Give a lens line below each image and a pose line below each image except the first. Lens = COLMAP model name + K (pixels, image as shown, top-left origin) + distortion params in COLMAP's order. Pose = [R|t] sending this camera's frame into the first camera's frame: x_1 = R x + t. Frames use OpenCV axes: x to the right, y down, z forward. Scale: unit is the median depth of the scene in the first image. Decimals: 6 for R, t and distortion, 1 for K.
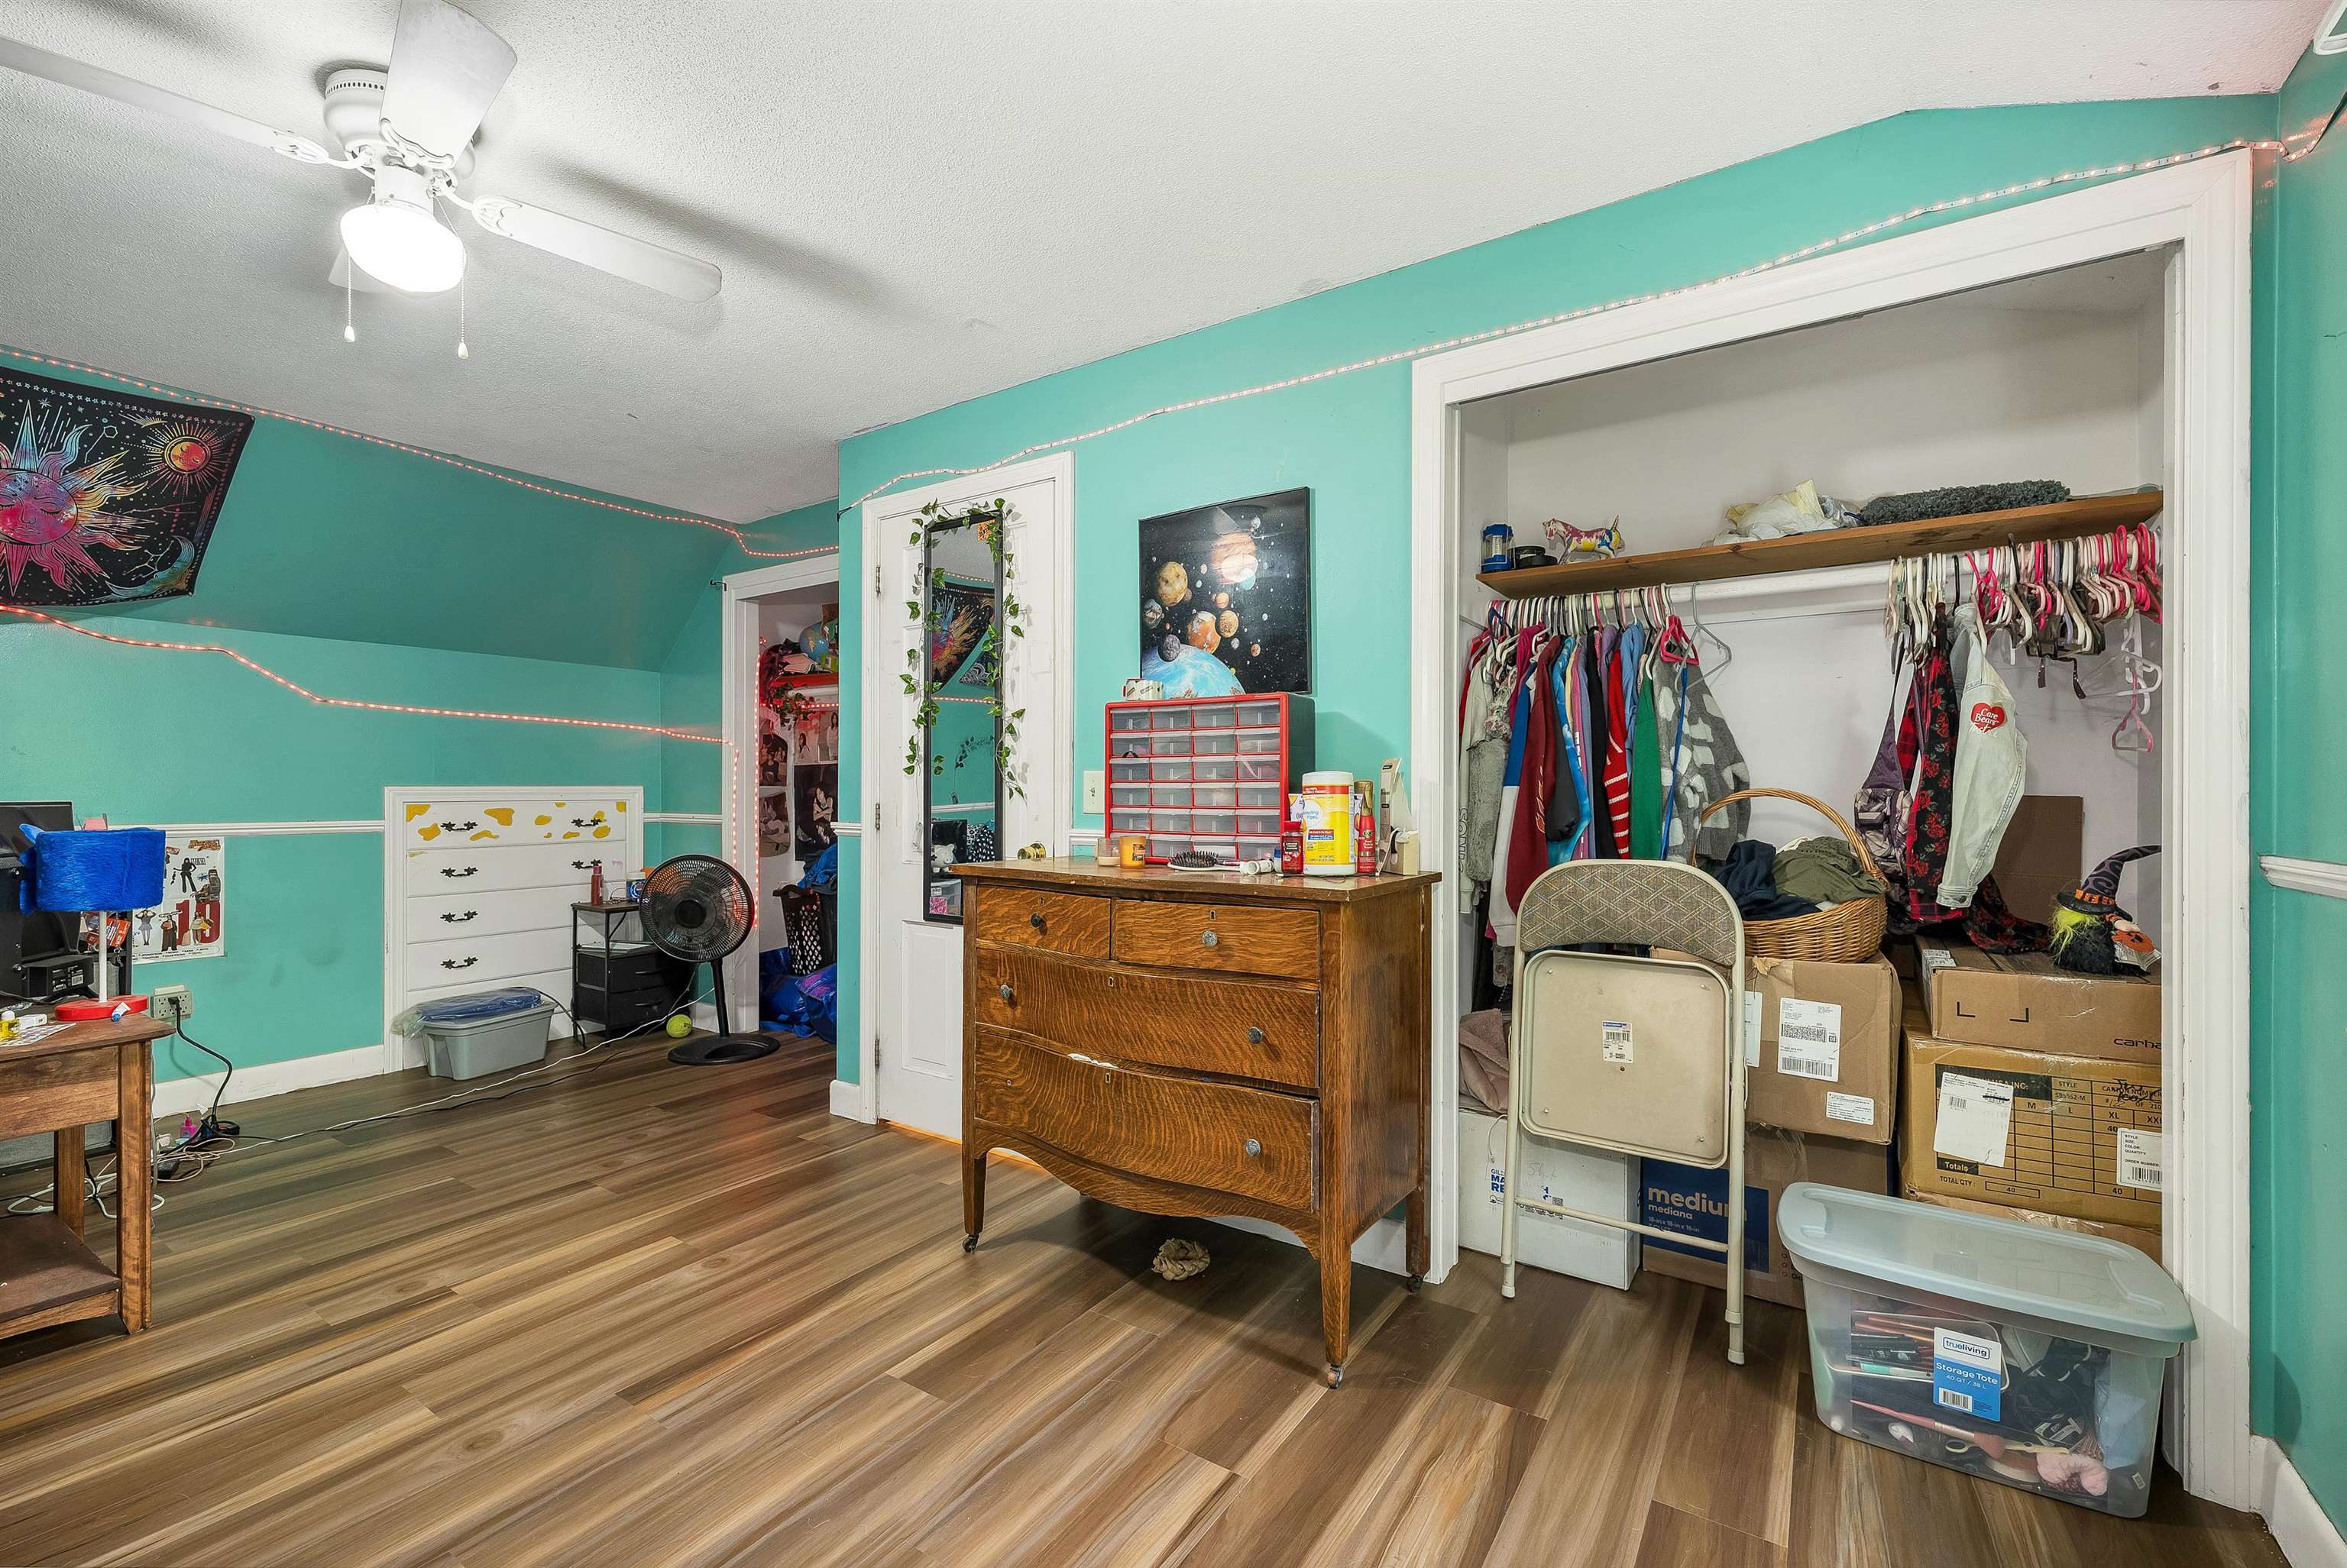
lens RADIAL K [[982.1, 0, 1173.2], [0, 982.1, 797.2], [0, 0, 1]] dist [0.001675, 0.000289]
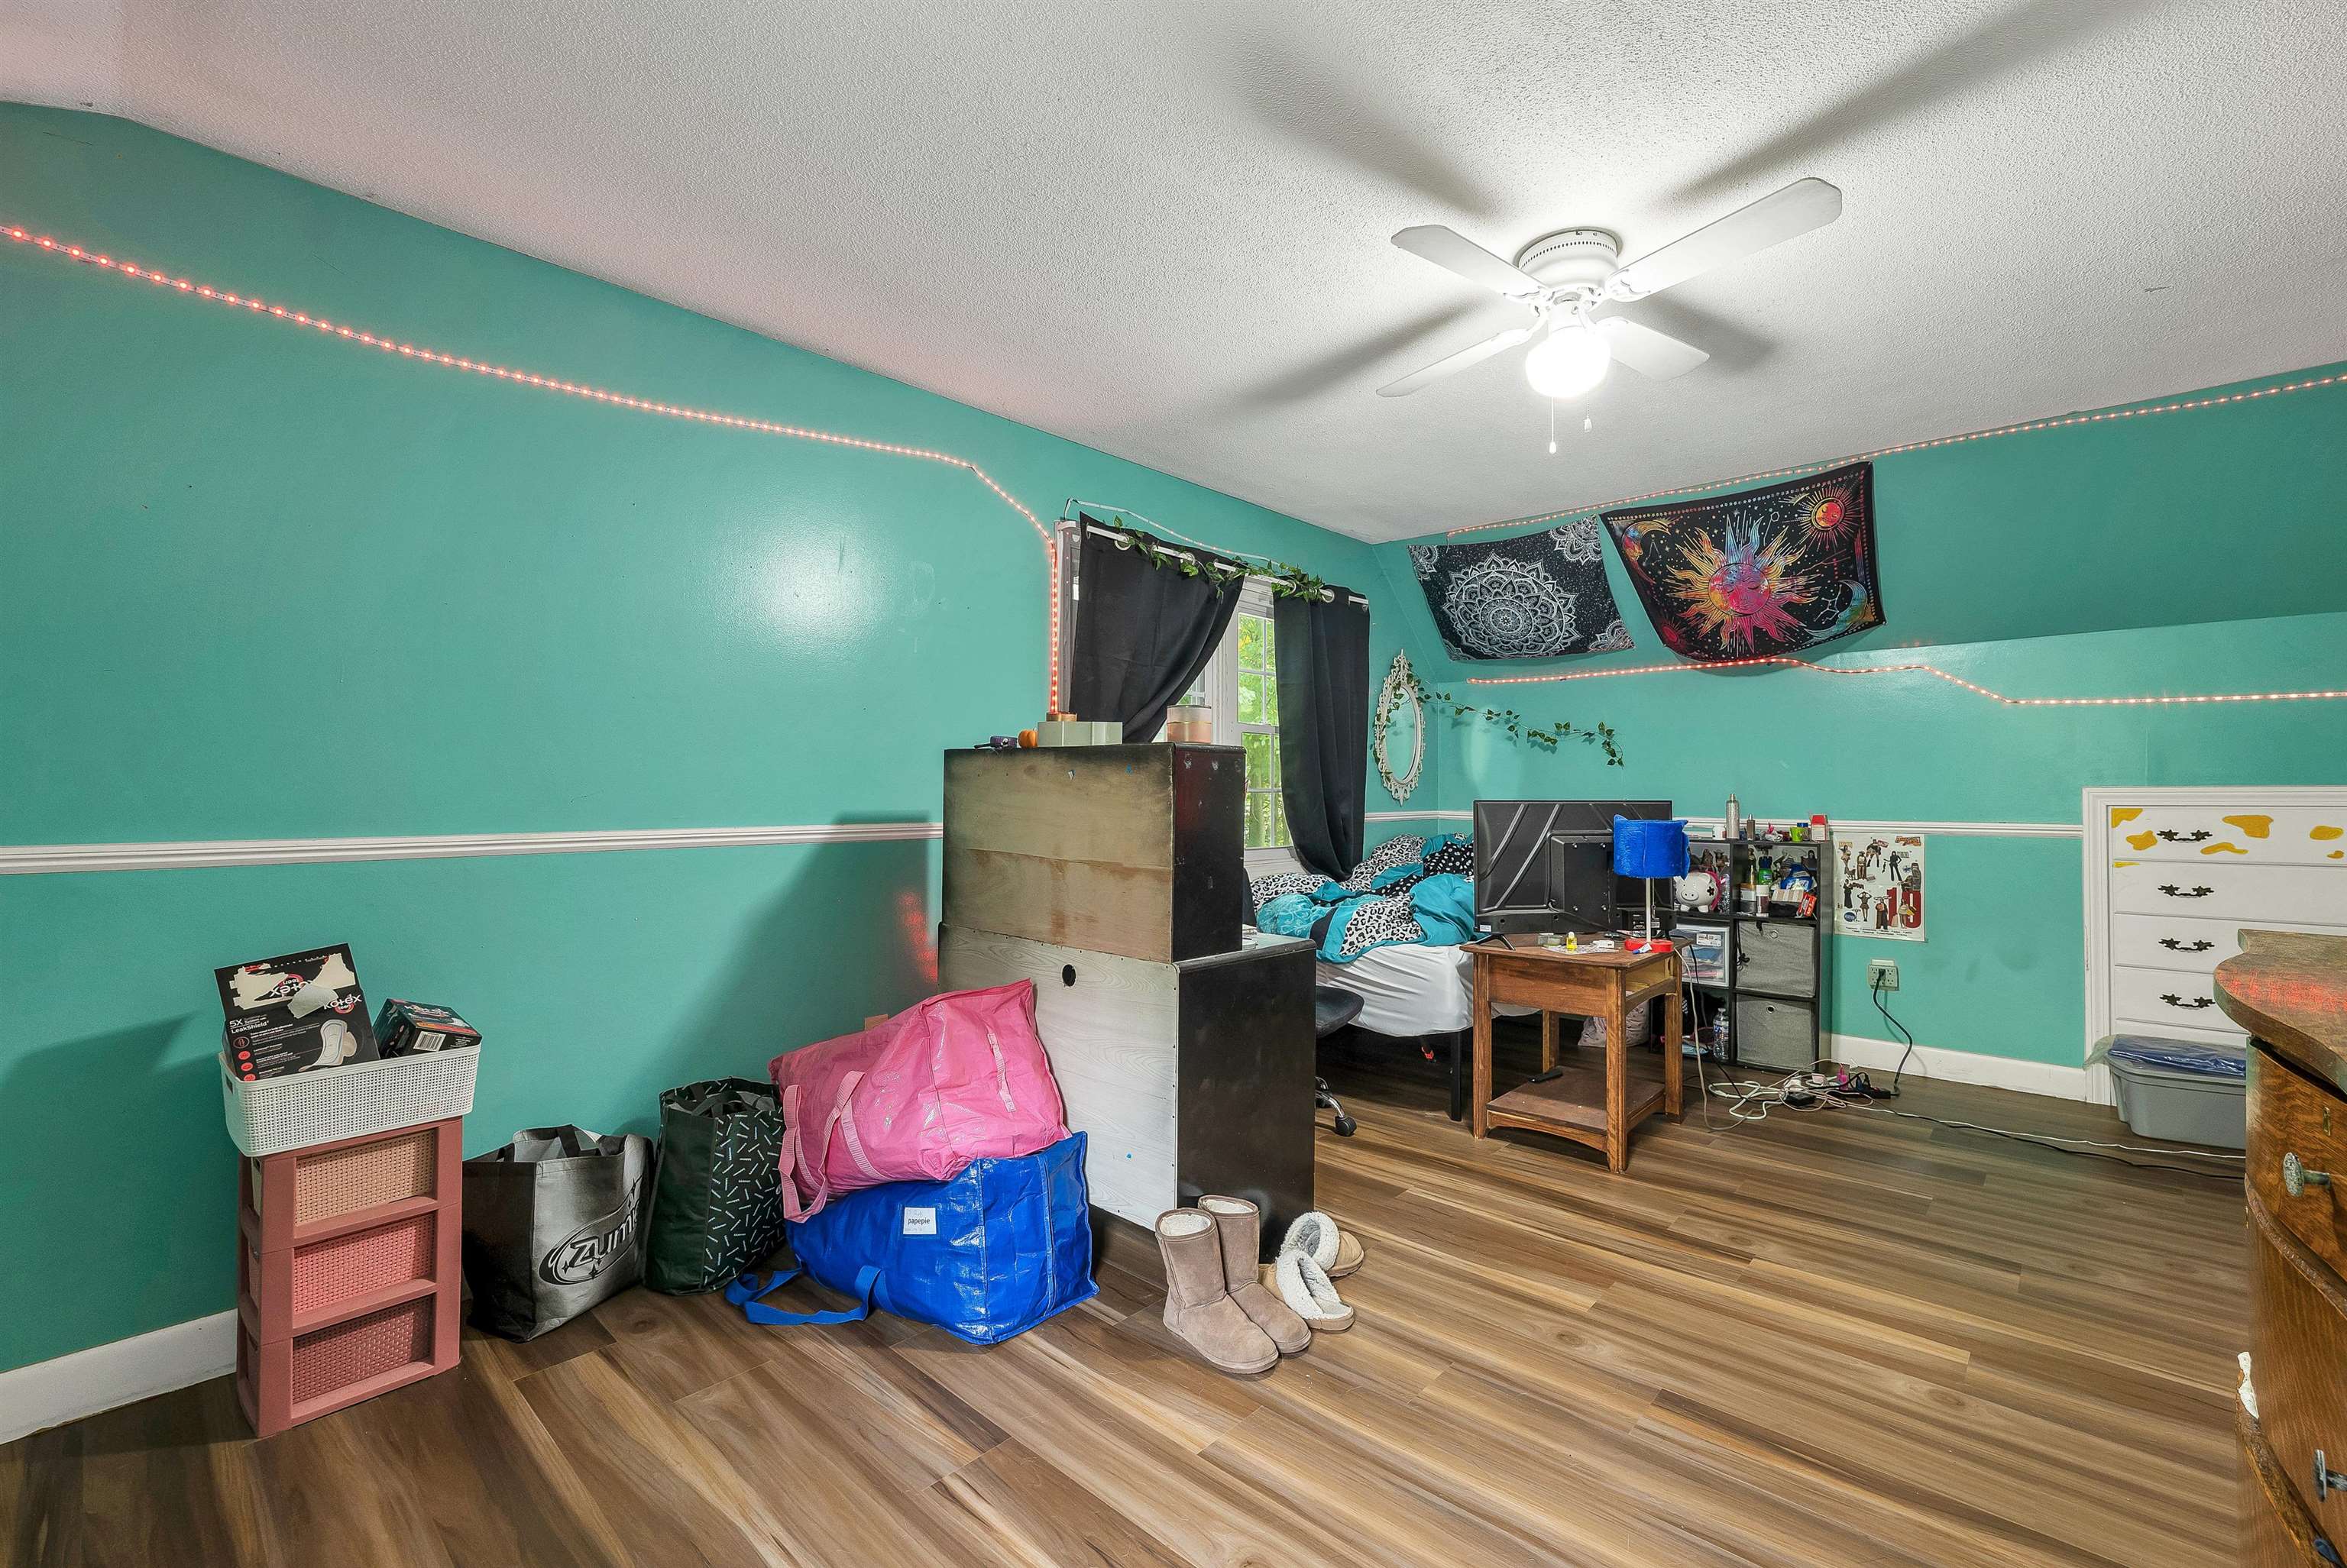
lens RADIAL K [[982.1, 0, 1173.2], [0, 982.1, 797.2], [0, 0, 1]] dist [0.001675, 0.000289]
pose [[-0.149802, 0.005085, -0.988703, 0.307798], [-0.005125, 0.999969, 0.005920, -0.004702], [0.988703, 0.005954, -0.149772, 0.392169]]
